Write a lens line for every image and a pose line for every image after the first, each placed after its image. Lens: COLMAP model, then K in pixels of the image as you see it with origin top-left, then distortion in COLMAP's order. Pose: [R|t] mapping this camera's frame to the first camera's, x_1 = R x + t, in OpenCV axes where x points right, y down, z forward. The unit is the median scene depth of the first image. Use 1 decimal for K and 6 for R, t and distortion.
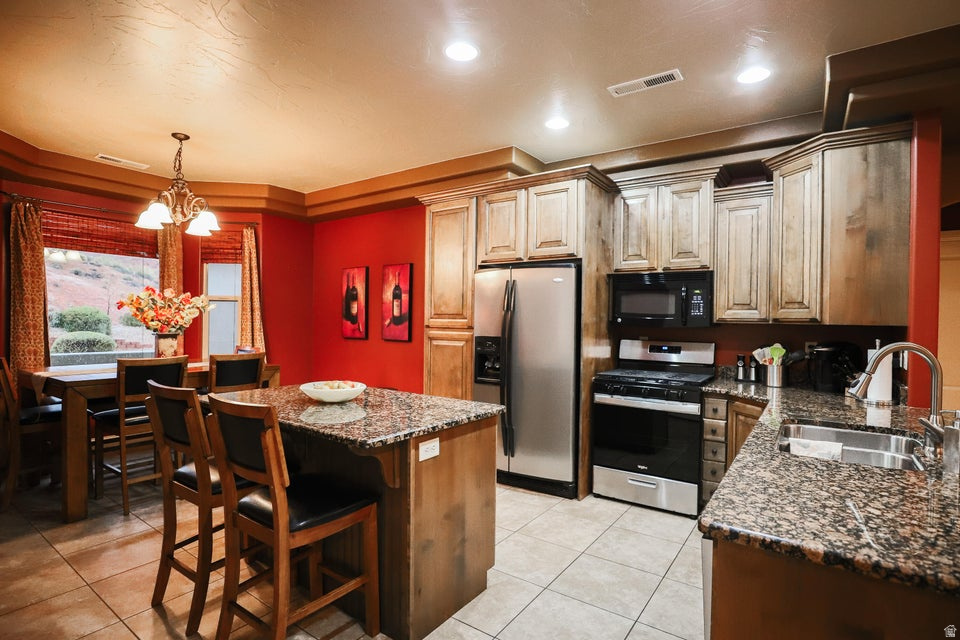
lens RADIAL K [[473.0, 0, 490.8], [0, 473.0, 323.0], [0, 0, 1]] dist [-0.040221, 0.008588]
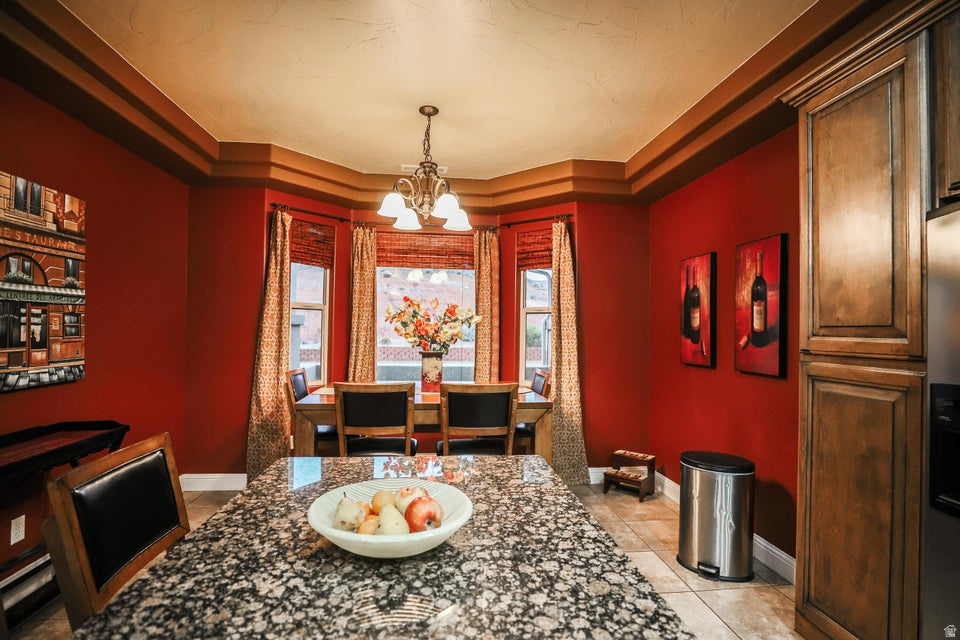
lens RADIAL K [[473.0, 0, 483.0], [0, 473.0, 324.0], [0, 0, 1]] dist [-0.040221, 0.008588]
pose [[0.650386, -0.012744, -0.759497, 0.014776], [-0.010282, 0.999620, -0.025578, -0.007334], [0.759534, 0.024445, 0.650008, 0.547788]]
